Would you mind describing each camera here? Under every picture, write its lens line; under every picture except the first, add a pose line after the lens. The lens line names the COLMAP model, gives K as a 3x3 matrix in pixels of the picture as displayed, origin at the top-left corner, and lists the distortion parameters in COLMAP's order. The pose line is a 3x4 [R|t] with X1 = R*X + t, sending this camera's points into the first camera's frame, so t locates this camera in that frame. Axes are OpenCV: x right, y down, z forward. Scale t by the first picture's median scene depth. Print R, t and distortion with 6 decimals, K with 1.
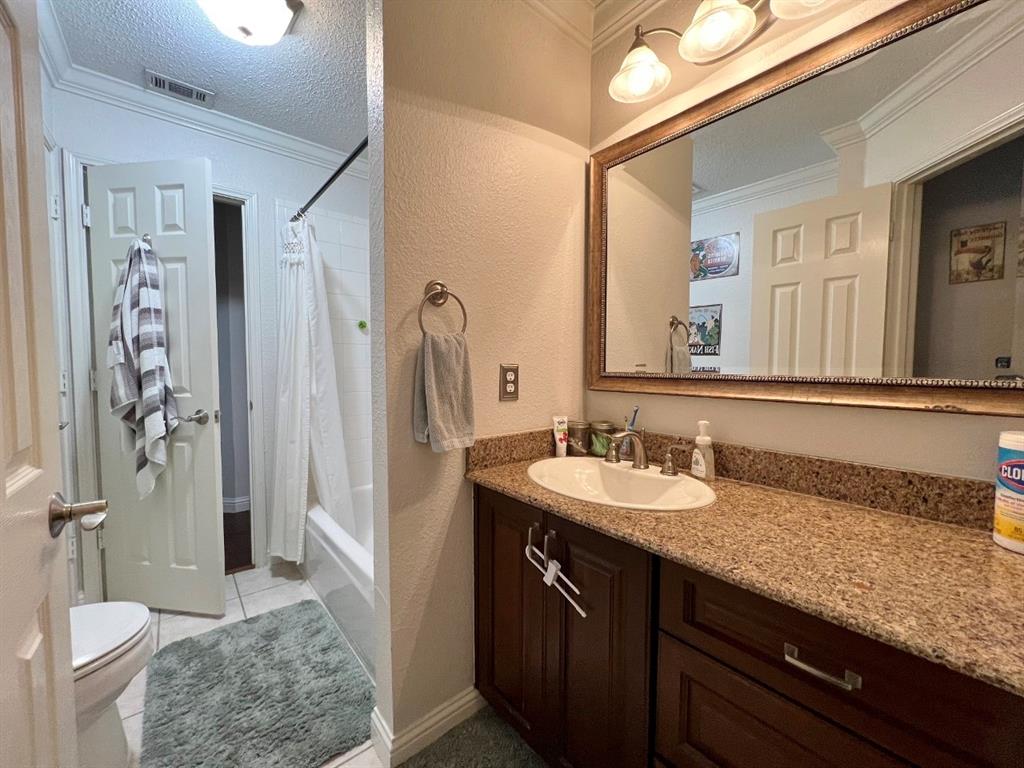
lens RADIAL K [[408.8, 0, 512.5], [0, 408.8, 382.4], [0, 0, 1]] dist [-0.000553, -0.000295]
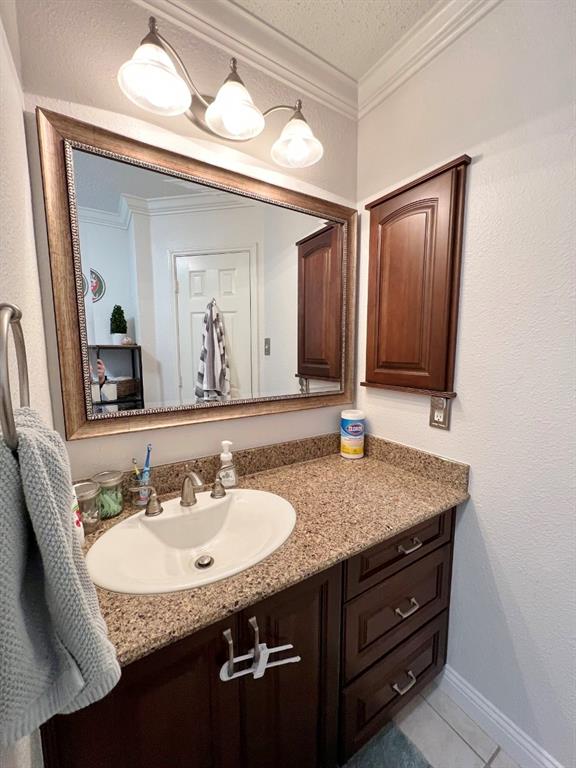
lens RADIAL K [[306.6, 0, 288.3], [0, 306.6, 385.6], [0, 0, 1]] dist [-0.000553, -0.000295]
pose [[0.141406, -0.122542, 0.982338, -0.487050], [0.050022, 0.991926, 0.116538, -0.210868], [-0.988687, 0.032659, 0.146394, 0.827331]]
